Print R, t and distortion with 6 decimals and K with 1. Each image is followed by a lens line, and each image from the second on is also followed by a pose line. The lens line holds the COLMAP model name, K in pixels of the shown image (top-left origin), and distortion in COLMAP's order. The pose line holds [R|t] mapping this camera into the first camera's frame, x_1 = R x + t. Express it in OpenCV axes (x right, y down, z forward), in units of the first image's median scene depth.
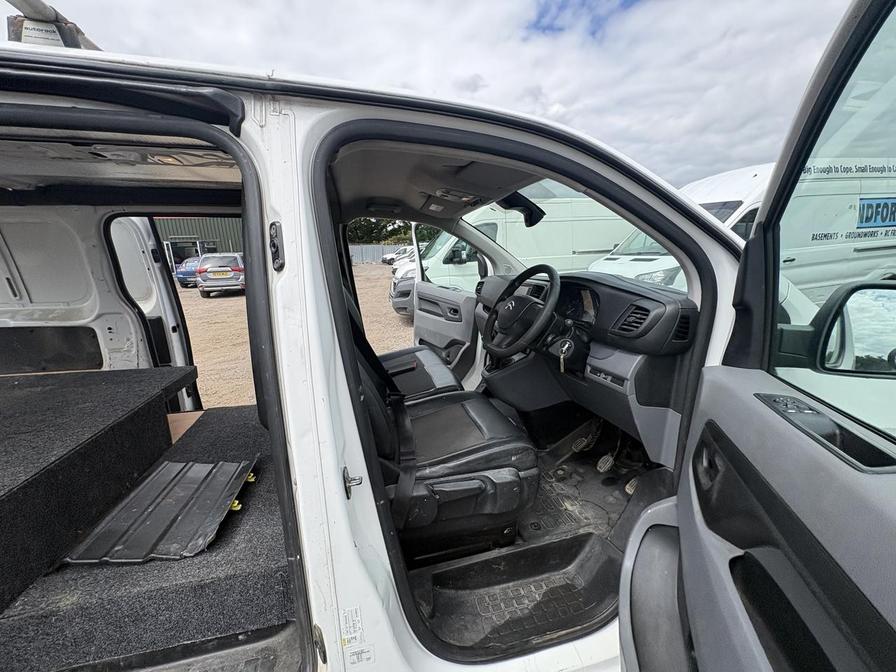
lens RADIAL K [[359.7, 0, 447.9], [0, 359.7, 339.5], [0, 0, 1]] dist [0.000119, 0.000592]
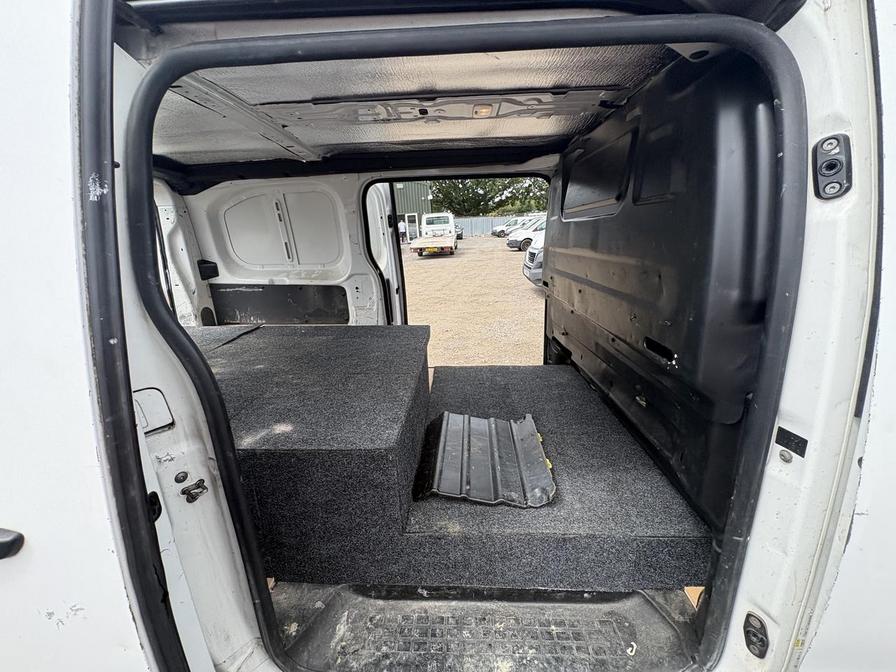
lens RADIAL K [[359.7, 0, 444.9], [0, 359.7, 342.1], [0, 0, 1]] dist [0.000119, 0.000592]
pose [[0.961411, 0.063521, -0.267682, -0.366402], [-0.042845, 0.995679, 0.082392, 0.032710], [0.271759, -0.067744, 0.959978, -0.007127]]
